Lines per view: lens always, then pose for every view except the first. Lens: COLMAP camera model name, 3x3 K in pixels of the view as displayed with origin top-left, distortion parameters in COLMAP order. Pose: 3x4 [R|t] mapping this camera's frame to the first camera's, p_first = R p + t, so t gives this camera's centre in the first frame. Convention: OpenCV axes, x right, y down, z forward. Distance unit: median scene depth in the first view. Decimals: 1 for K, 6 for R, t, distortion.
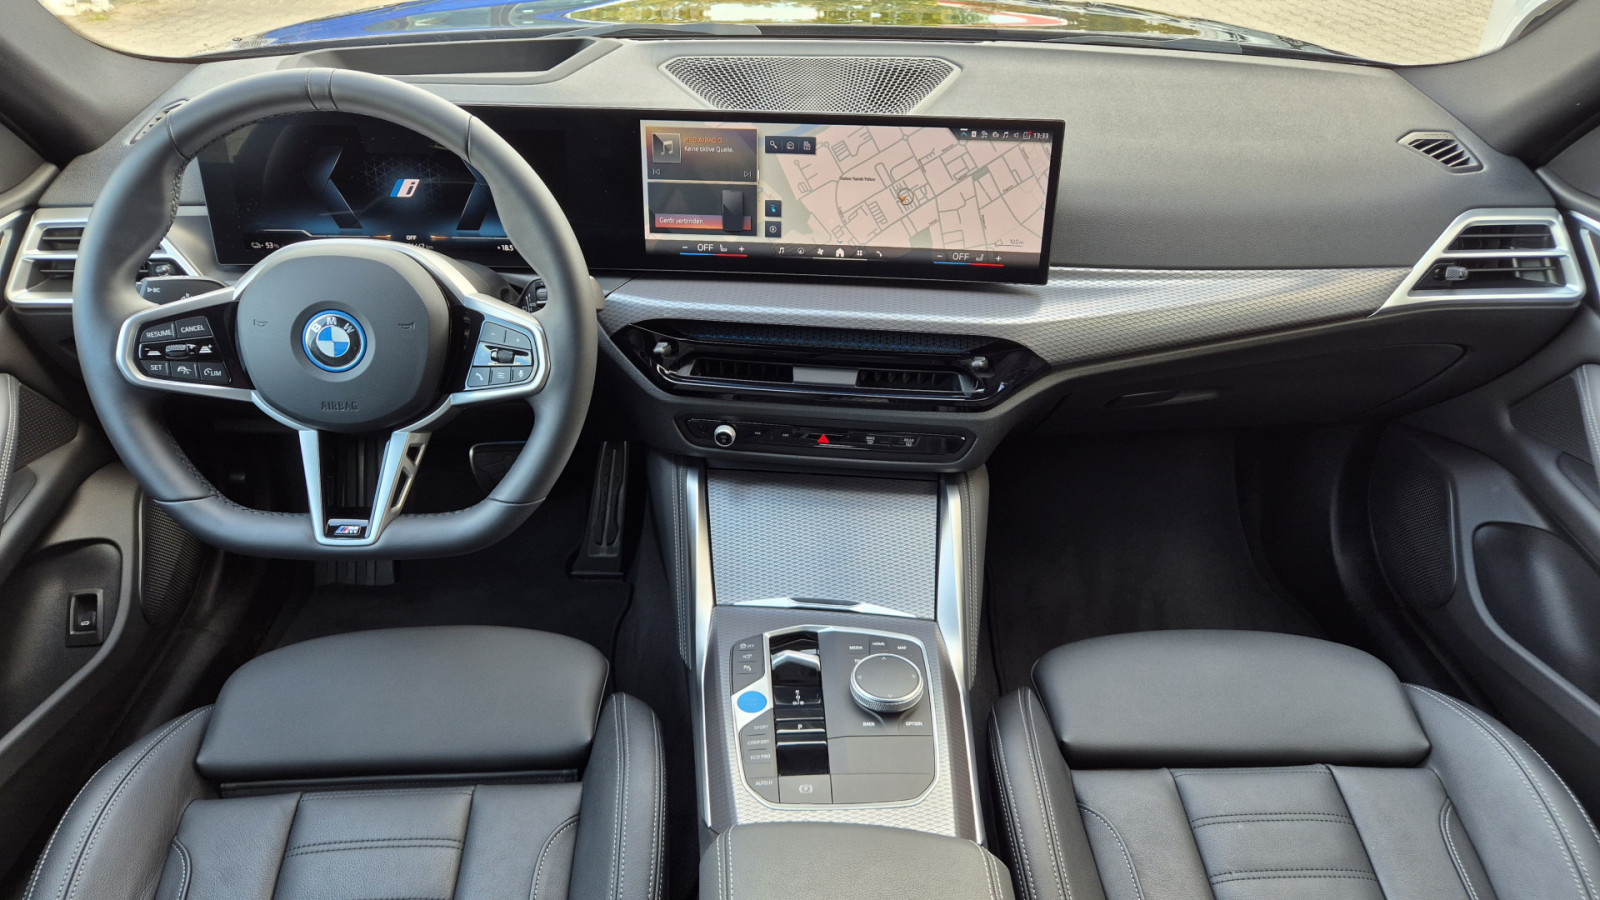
lens RADIAL K [[1165.4, 0, 801.7], [0, 1165.4, 447.1], [0, 0, 1]] dist [0.019492, -0.027639]
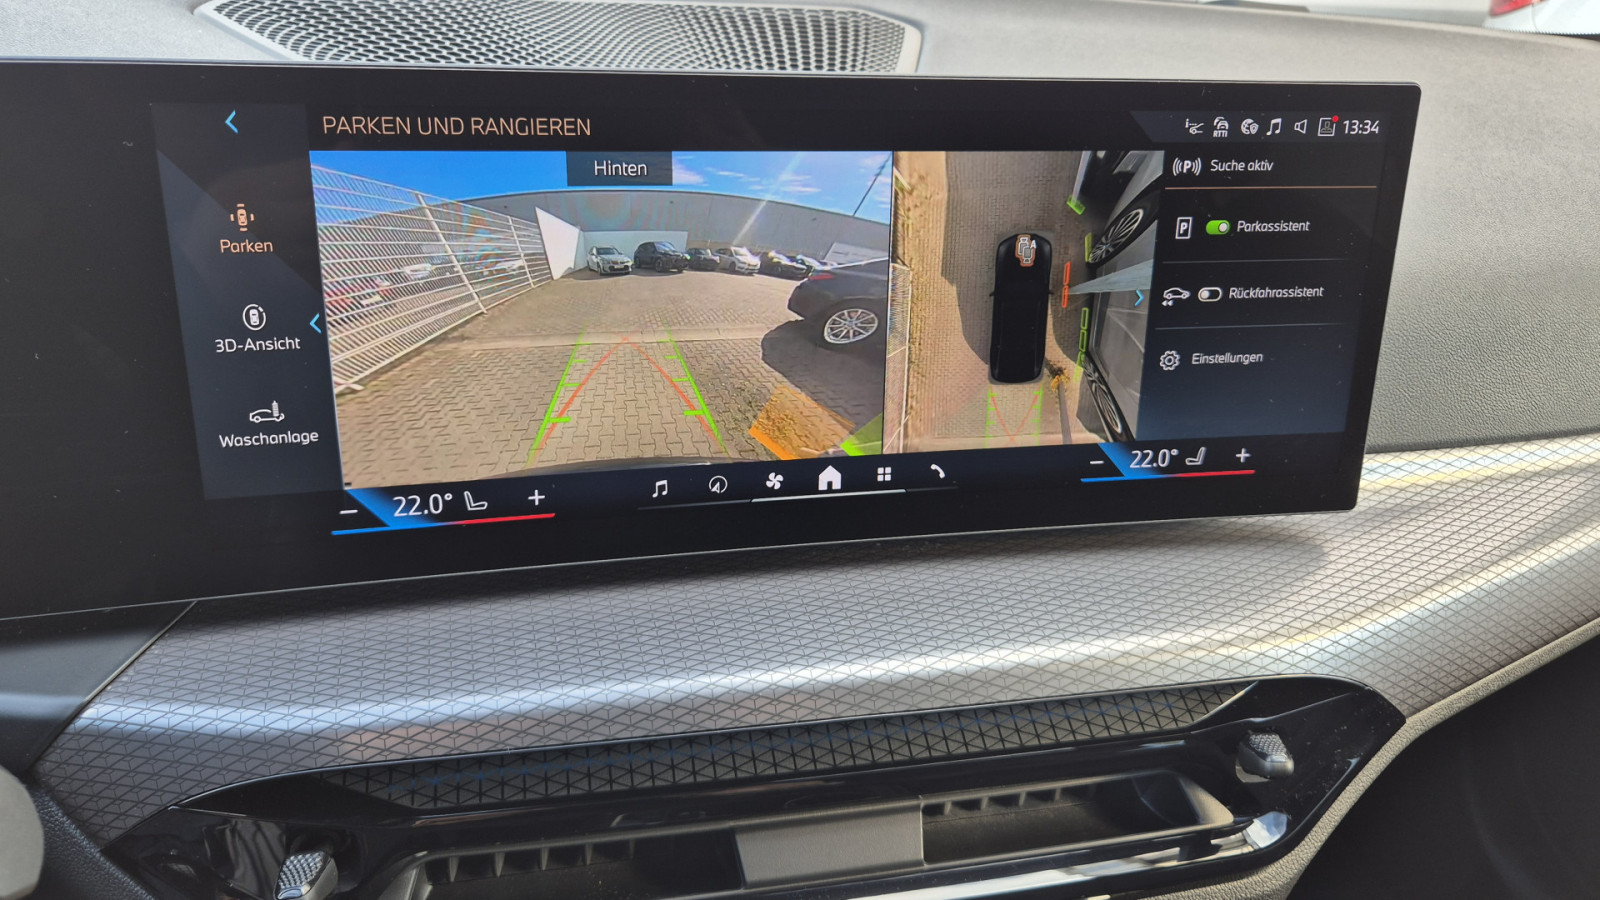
lens RADIAL K [[1165.4, 0, 792.1], [0, 1165.4, 448.1], [0, 0, 1]] dist [0.019492, -0.027639]
pose [[0.936347, -0.098326, 0.337025, -0.095903], [0.132450, 0.987977, -0.079743, -0.152653], [-0.325132, 0.119306, 0.938113, 0.690538]]
